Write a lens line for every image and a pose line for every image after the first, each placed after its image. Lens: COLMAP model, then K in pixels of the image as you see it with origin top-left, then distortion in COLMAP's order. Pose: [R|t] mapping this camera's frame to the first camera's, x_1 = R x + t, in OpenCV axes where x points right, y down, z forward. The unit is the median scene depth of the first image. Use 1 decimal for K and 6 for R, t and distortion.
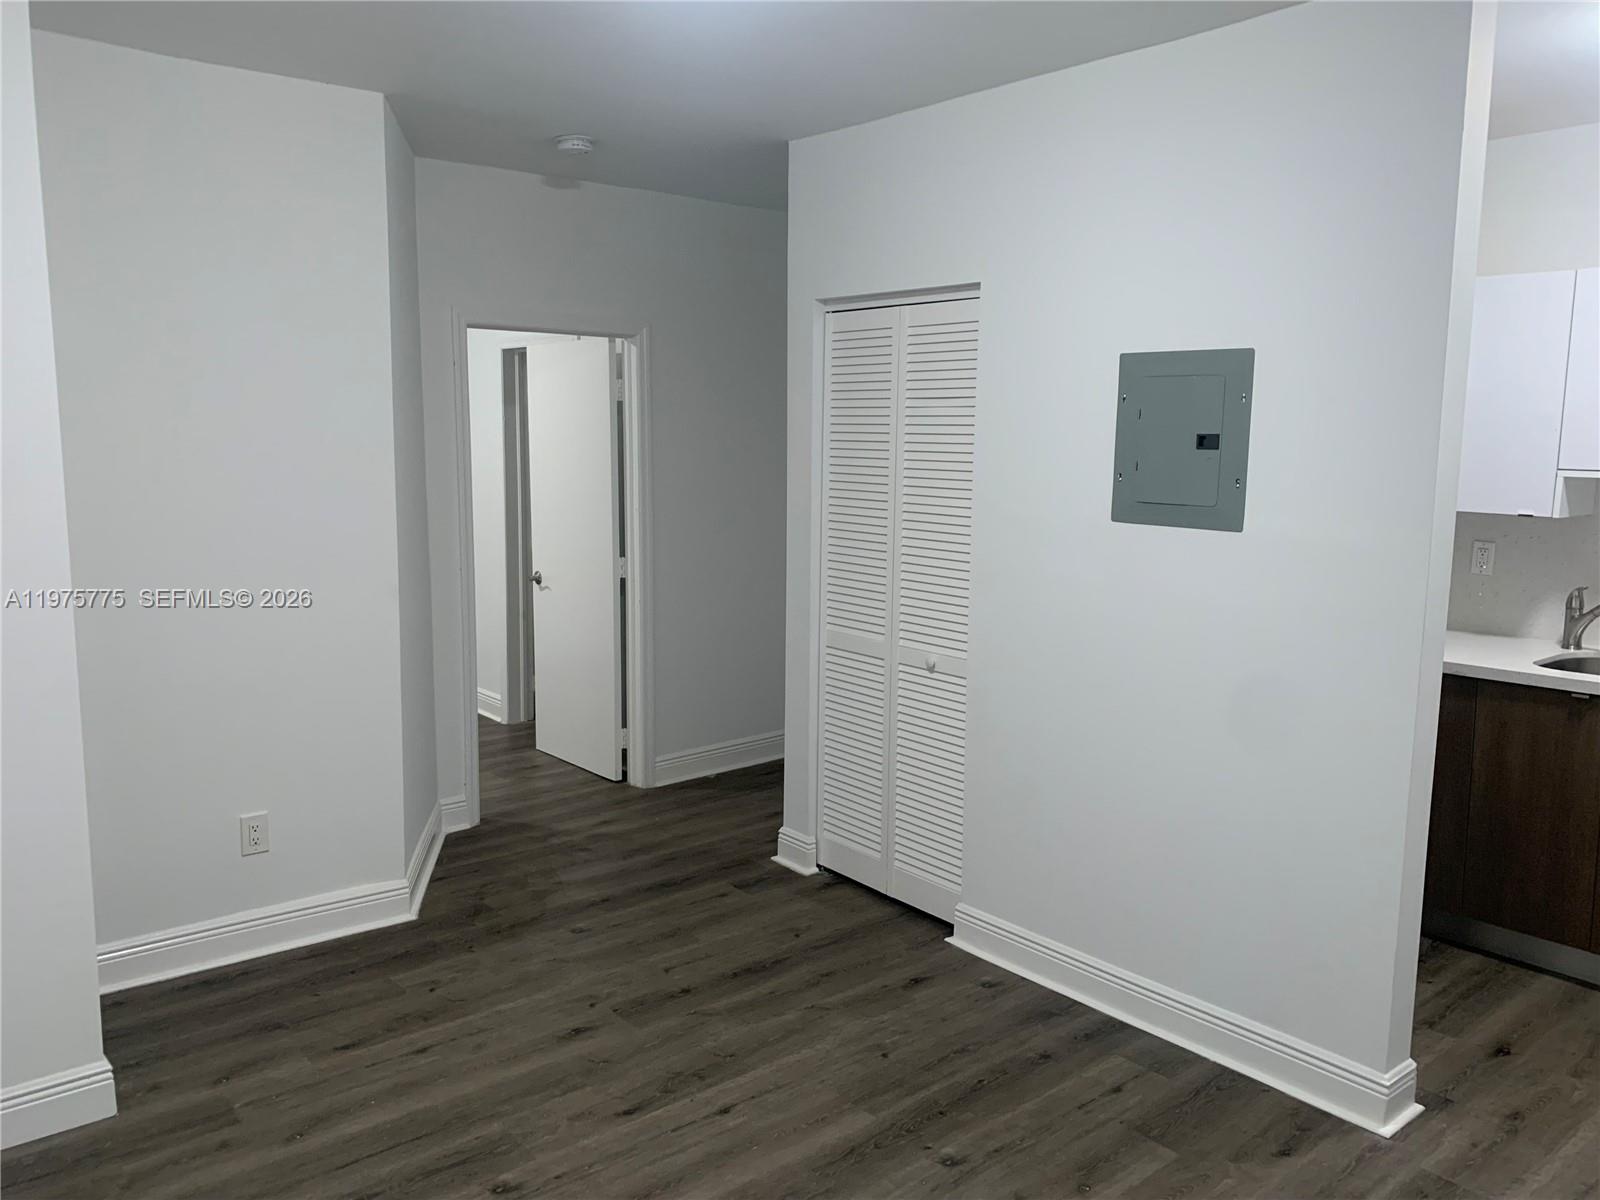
lens RADIAL K [[1212.1, 0, 799.5], [0, 1212.1, 598.4], [0, 0, 1]] dist [-0.012955, 0.008905]
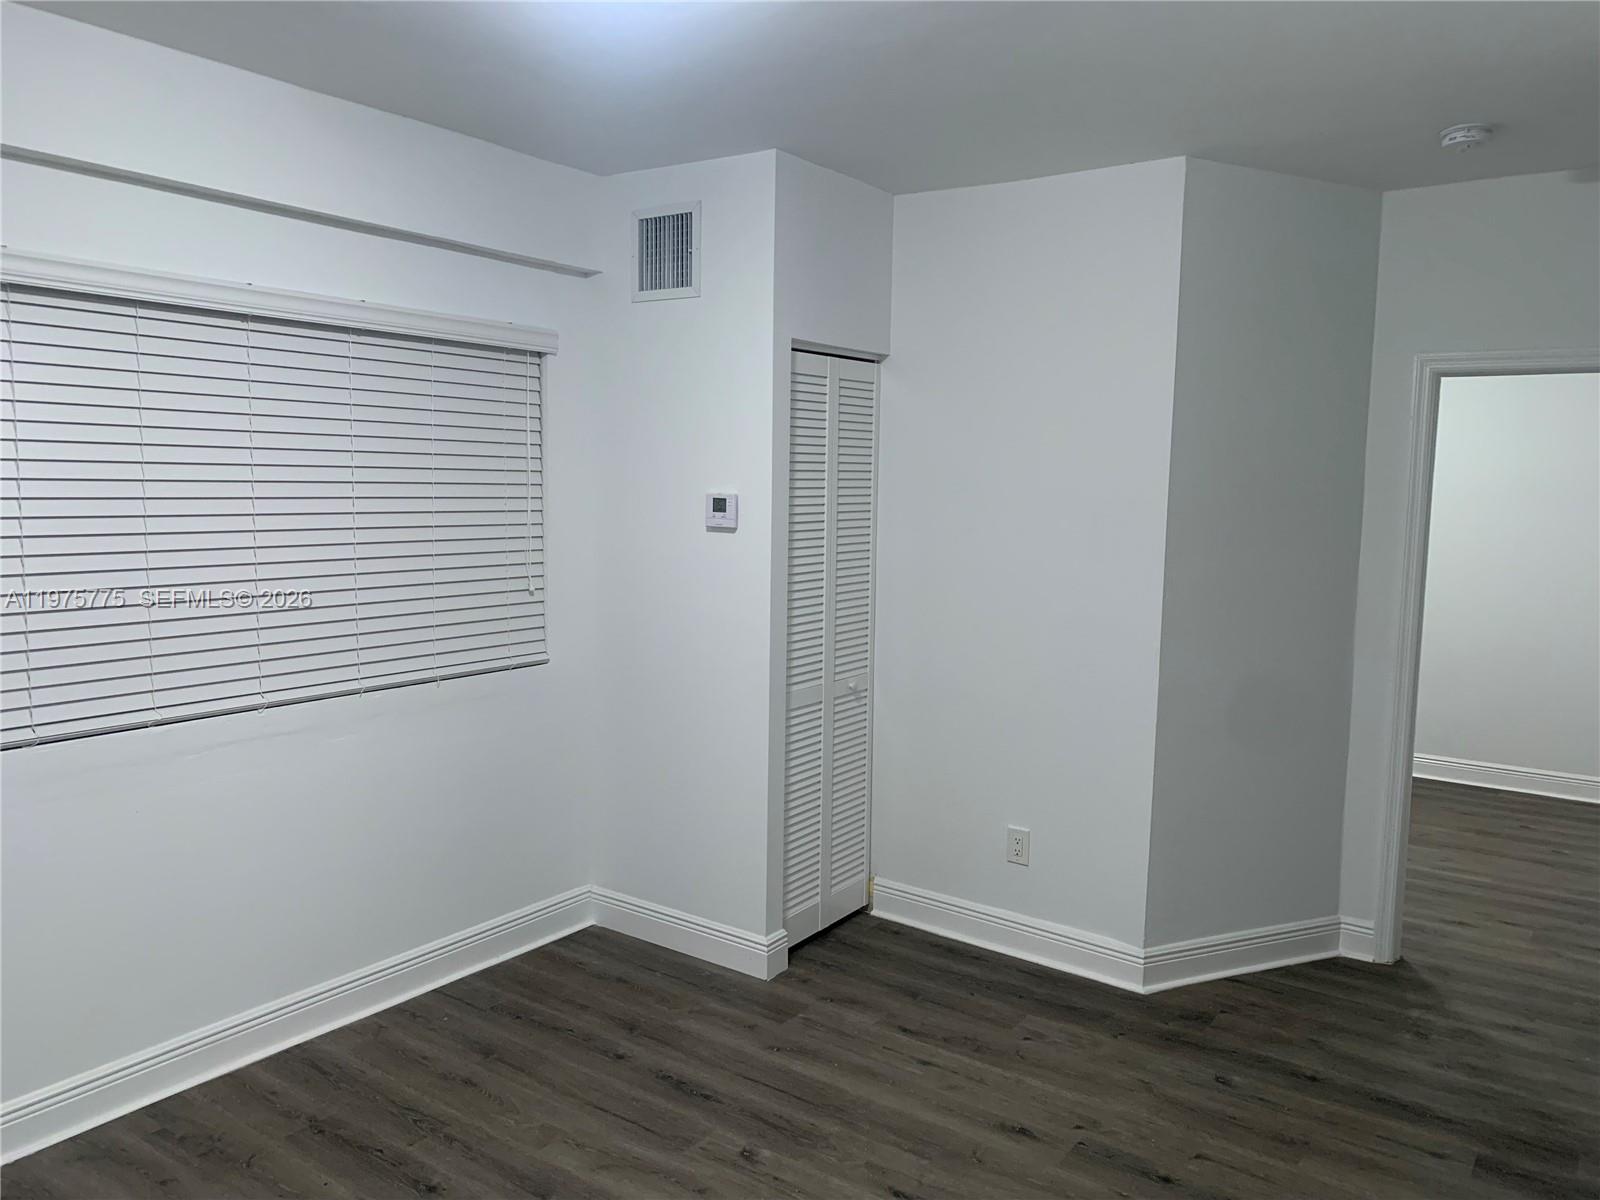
lens RADIAL K [[1212.1, 0, 791.4], [0, 1212.1, 597.4], [0, 0, 1]] dist [-0.012955, 0.008905]
pose [[0.255389, 0.097461, -0.961914, 0.539644], [-0.158279, 0.985698, 0.057848, -0.061703], [0.953795, 0.137477, 0.267162, 0.457400]]
